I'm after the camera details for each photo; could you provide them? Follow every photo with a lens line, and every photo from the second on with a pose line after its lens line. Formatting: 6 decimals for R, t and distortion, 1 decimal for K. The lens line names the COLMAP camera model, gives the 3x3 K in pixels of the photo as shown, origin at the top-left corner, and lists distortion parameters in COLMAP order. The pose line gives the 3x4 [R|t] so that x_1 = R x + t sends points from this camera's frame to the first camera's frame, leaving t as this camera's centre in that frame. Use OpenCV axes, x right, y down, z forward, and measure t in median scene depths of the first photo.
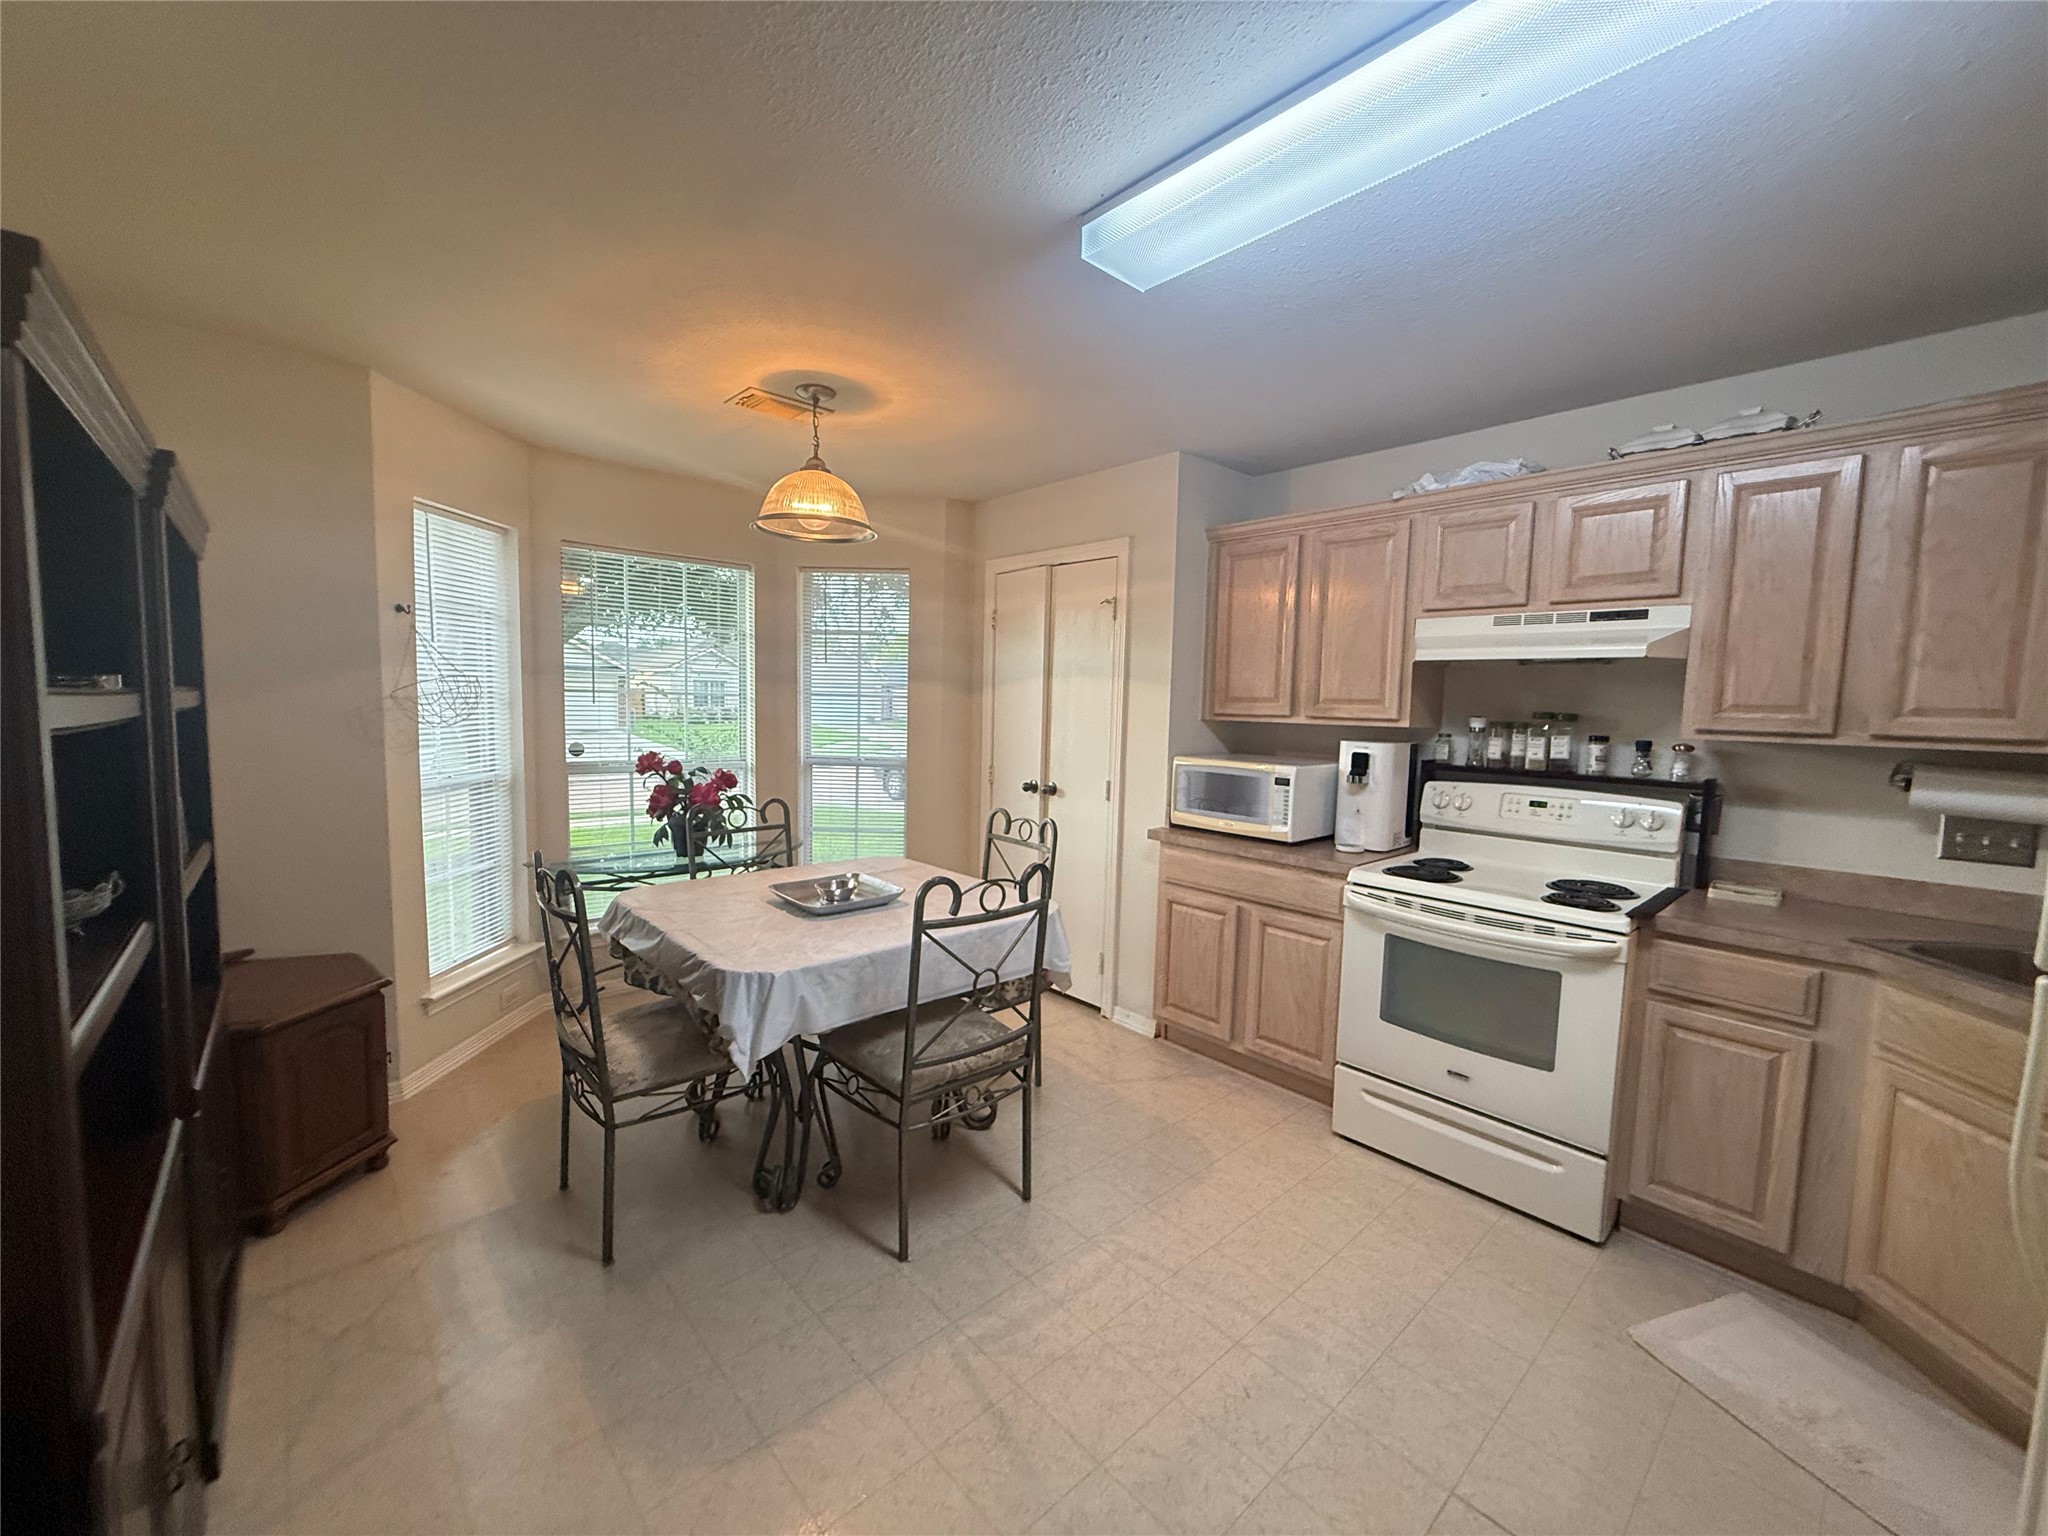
lens RADIAL K [[819.3, 0, 1029.0], [0, 819.3, 766.2], [0, 0, 1]] dist [-0.002041, -0.000423]
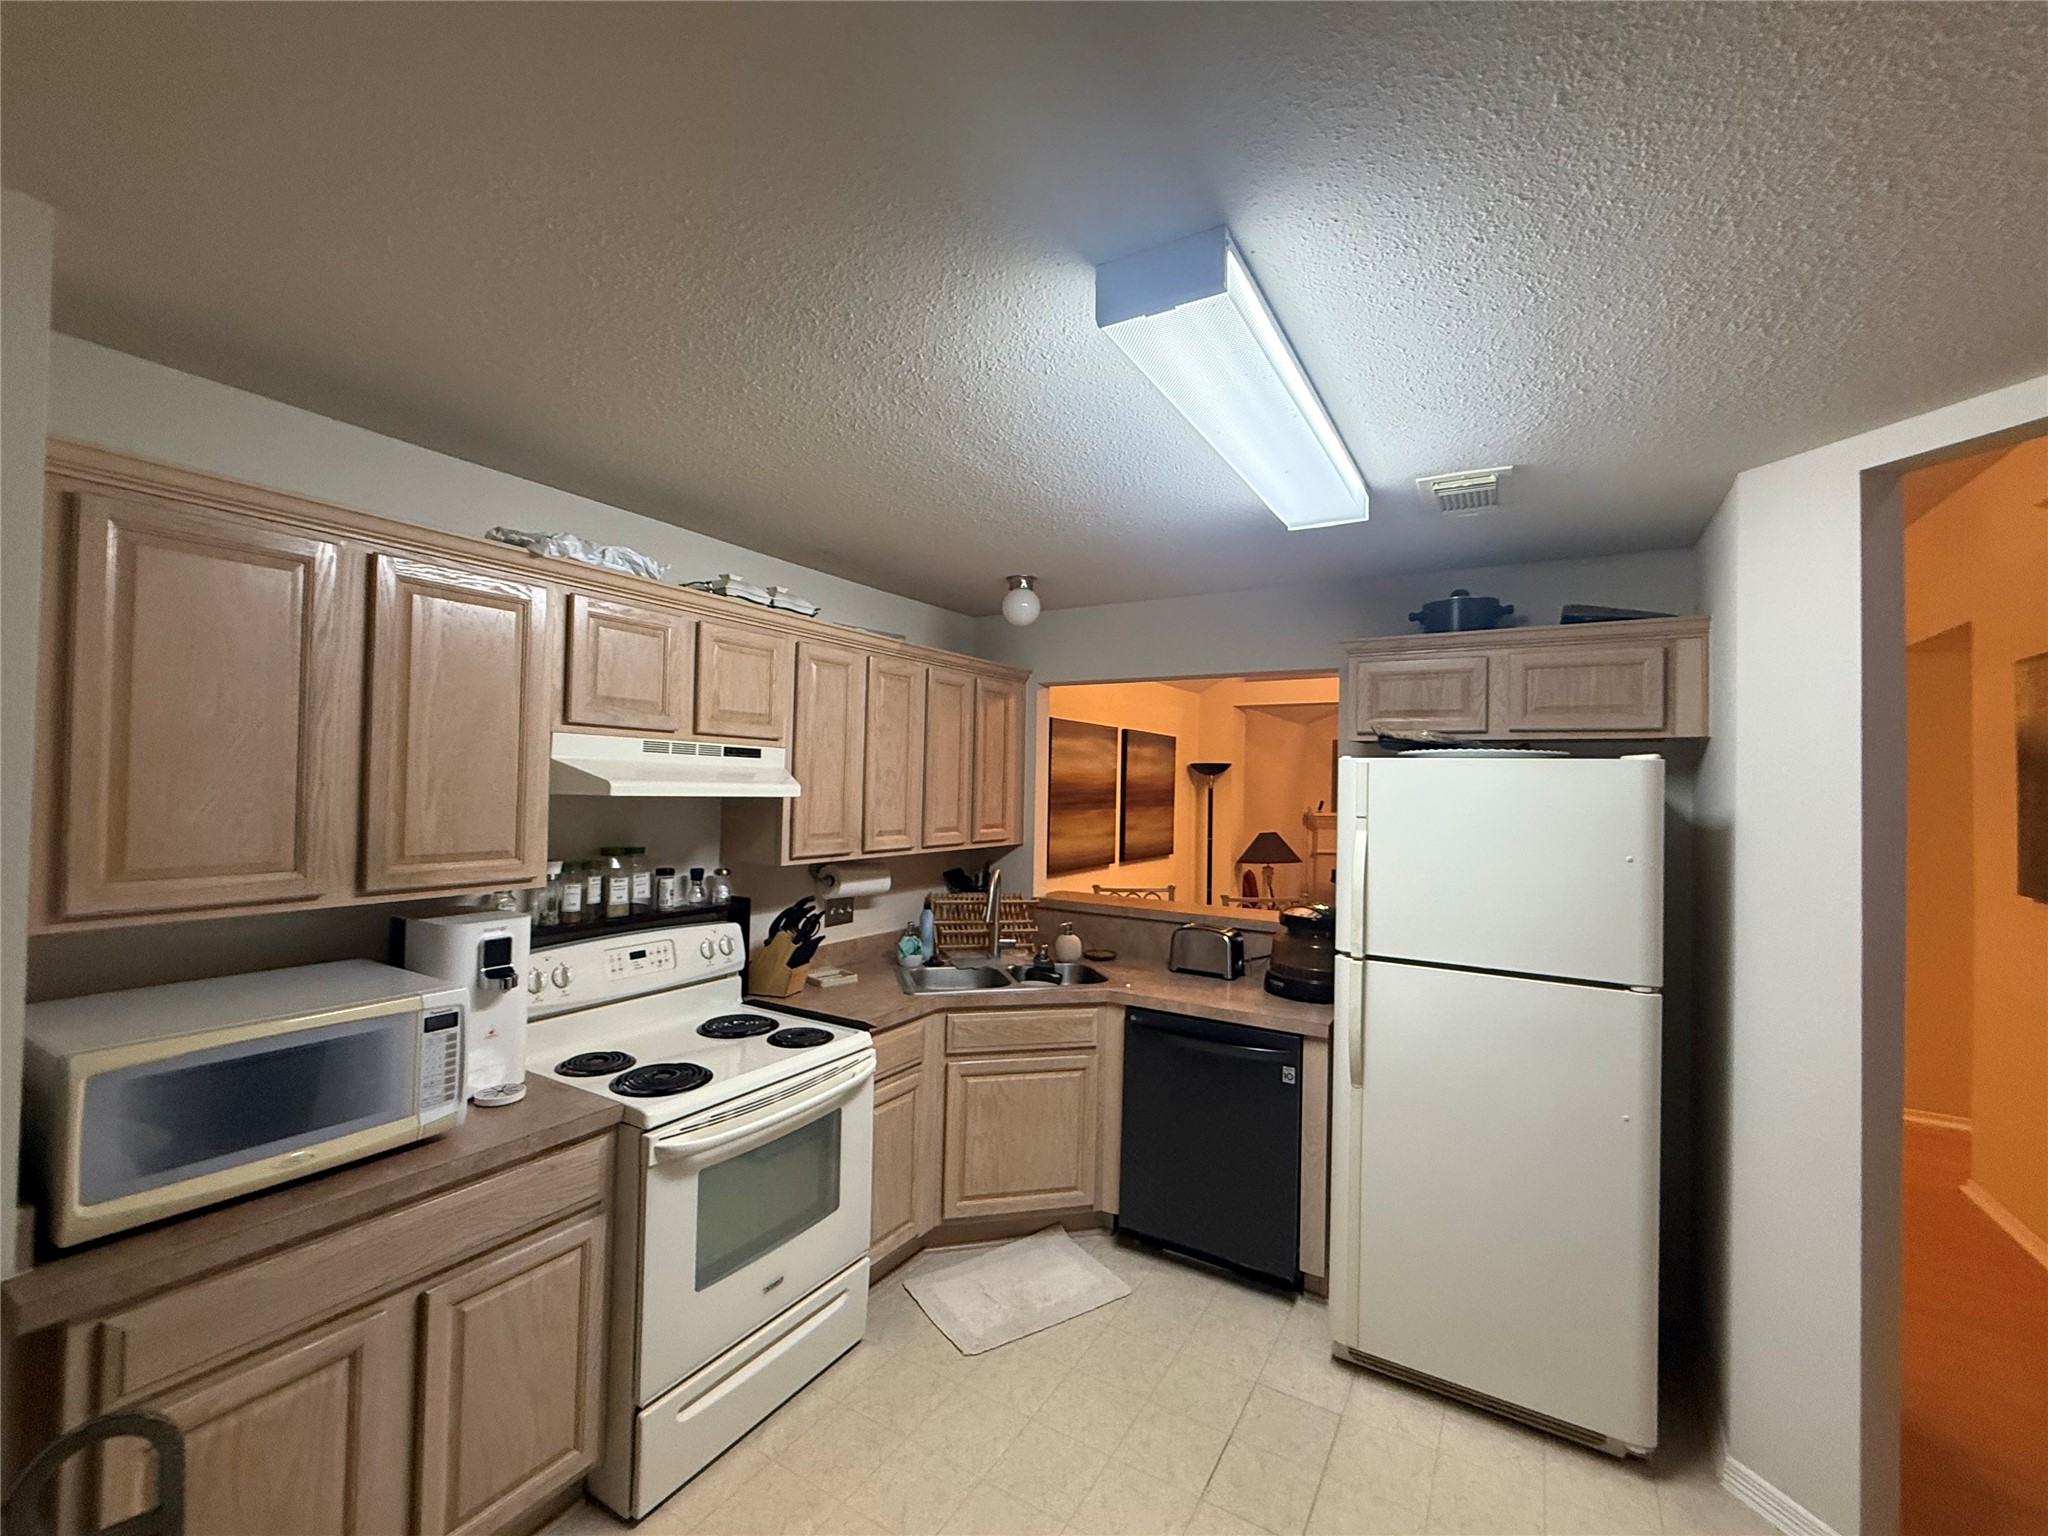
lens RADIAL K [[848.0, 0, 1015.1], [0, 848.0, 771.8], [0, 0, 1]] dist [-0.016779, 0.000028]
pose [[-0.287964, -0.015523, 0.957515, -0.367416], [0.046871, 0.998442, 0.030283, -0.164986], [-0.956493, 0.053600, -0.286788, 0.917093]]
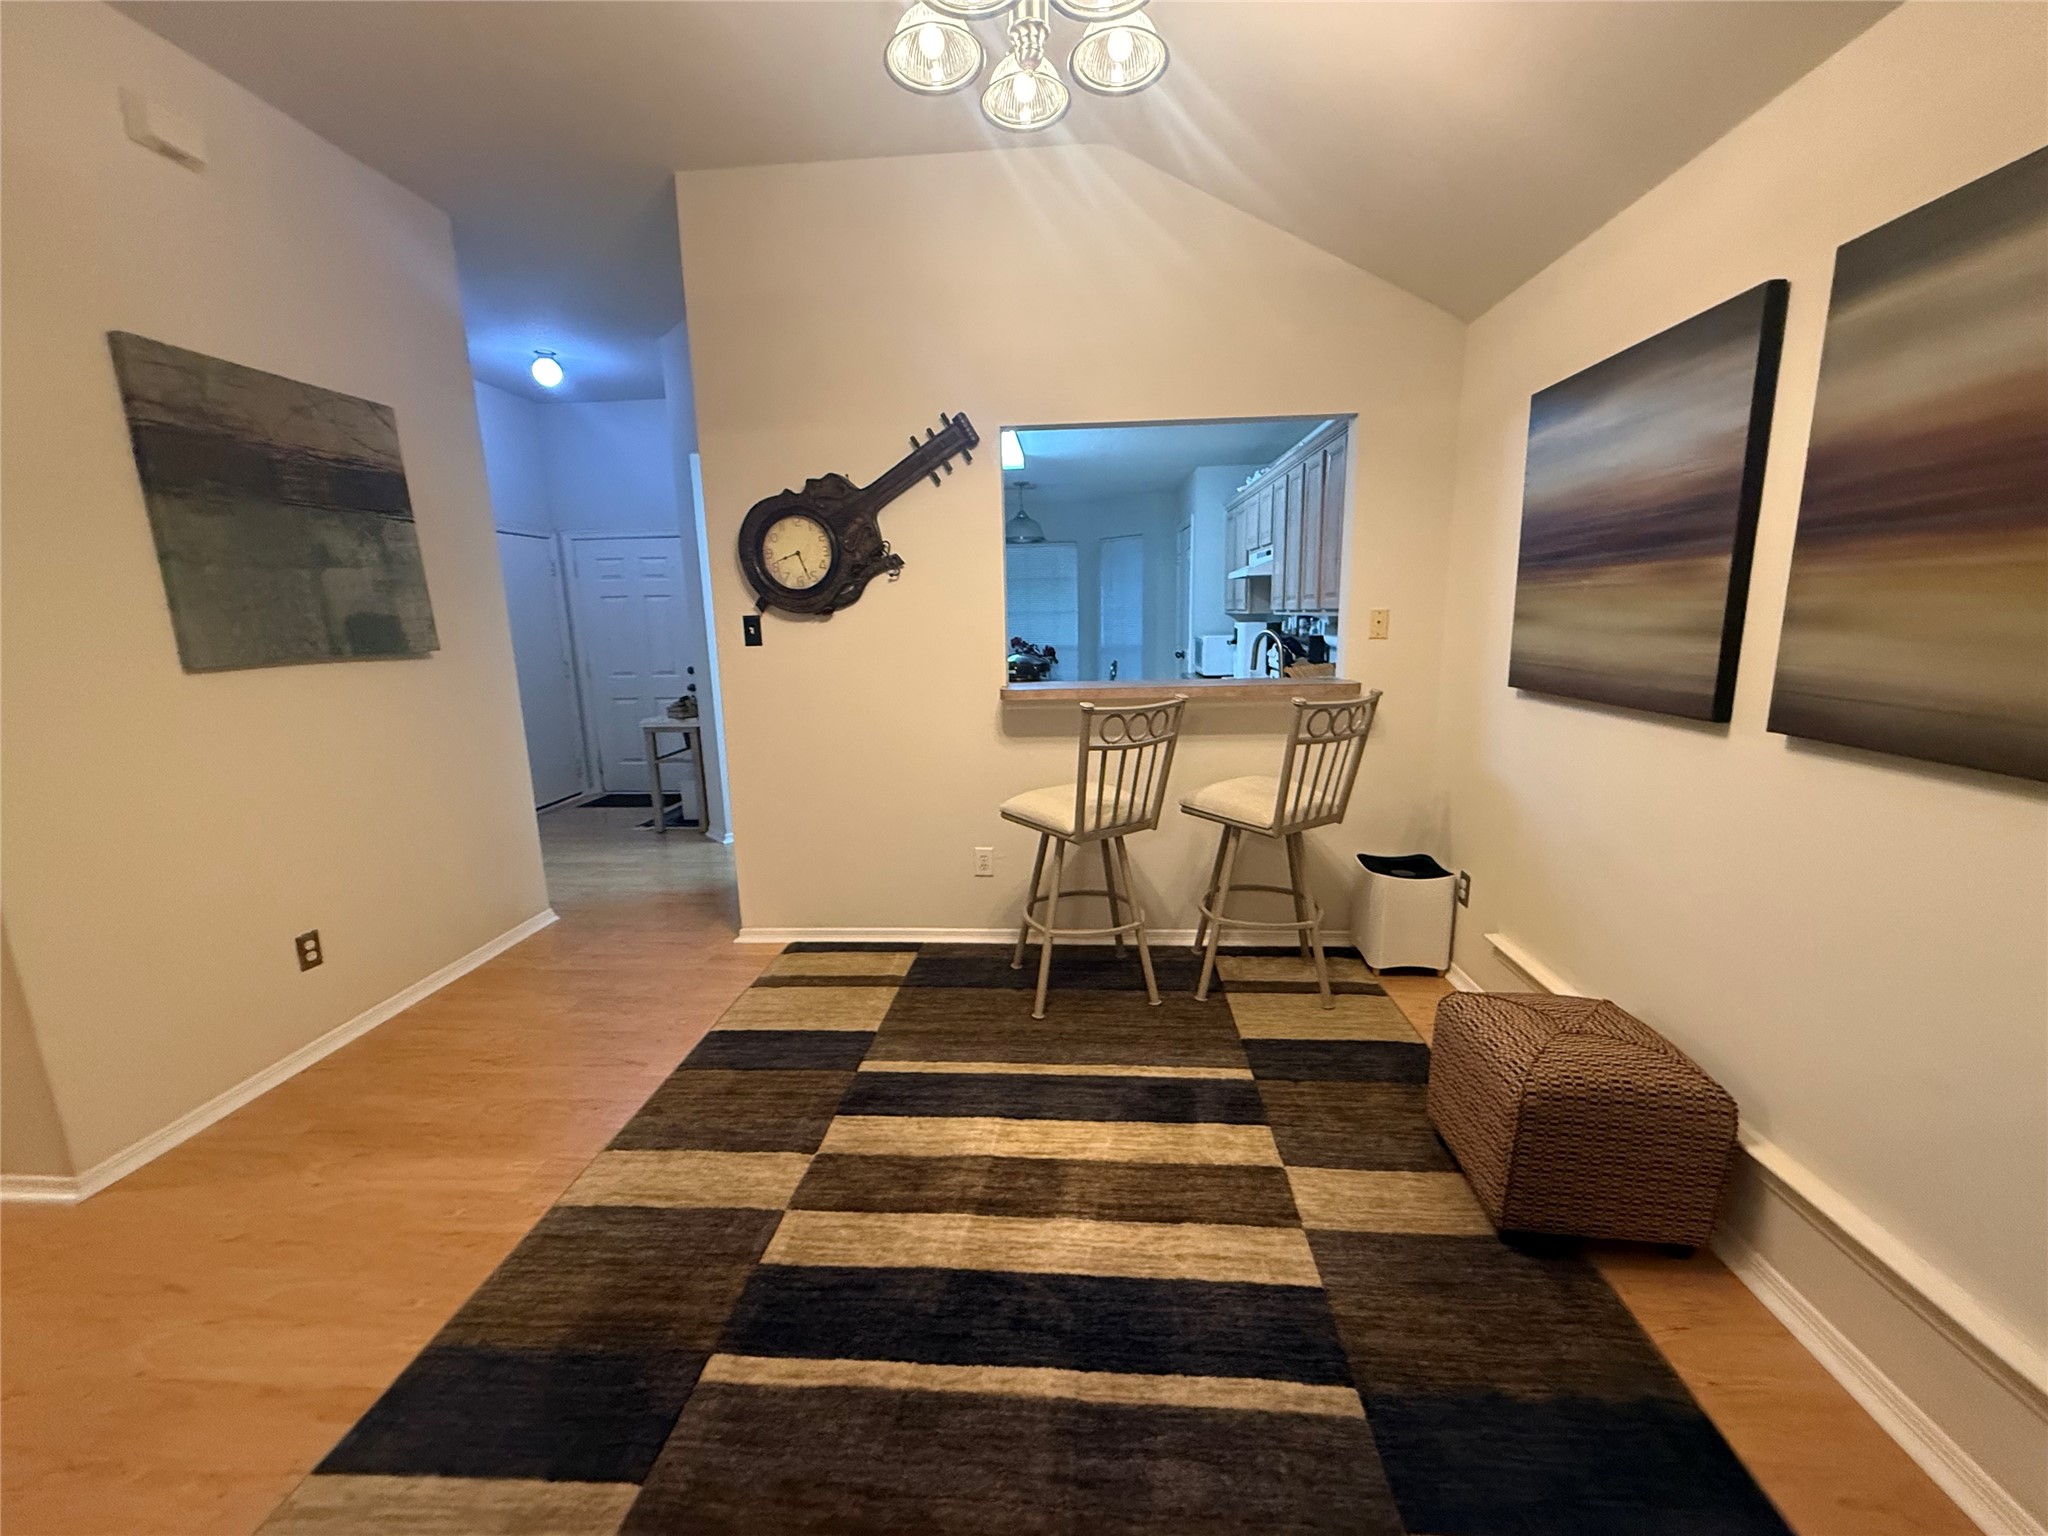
lens RADIAL K [[819.3, 0, 1029.0], [0, 819.3, 766.2], [0, 0, 1]] dist [-0.002041, -0.000423]
pose [[0.689261, 0.091914, -0.718659, 1.699293], [-0.017462, 0.993740, 0.110348, 0.114216], [0.724303, -0.063509, 0.686551, -0.836310]]
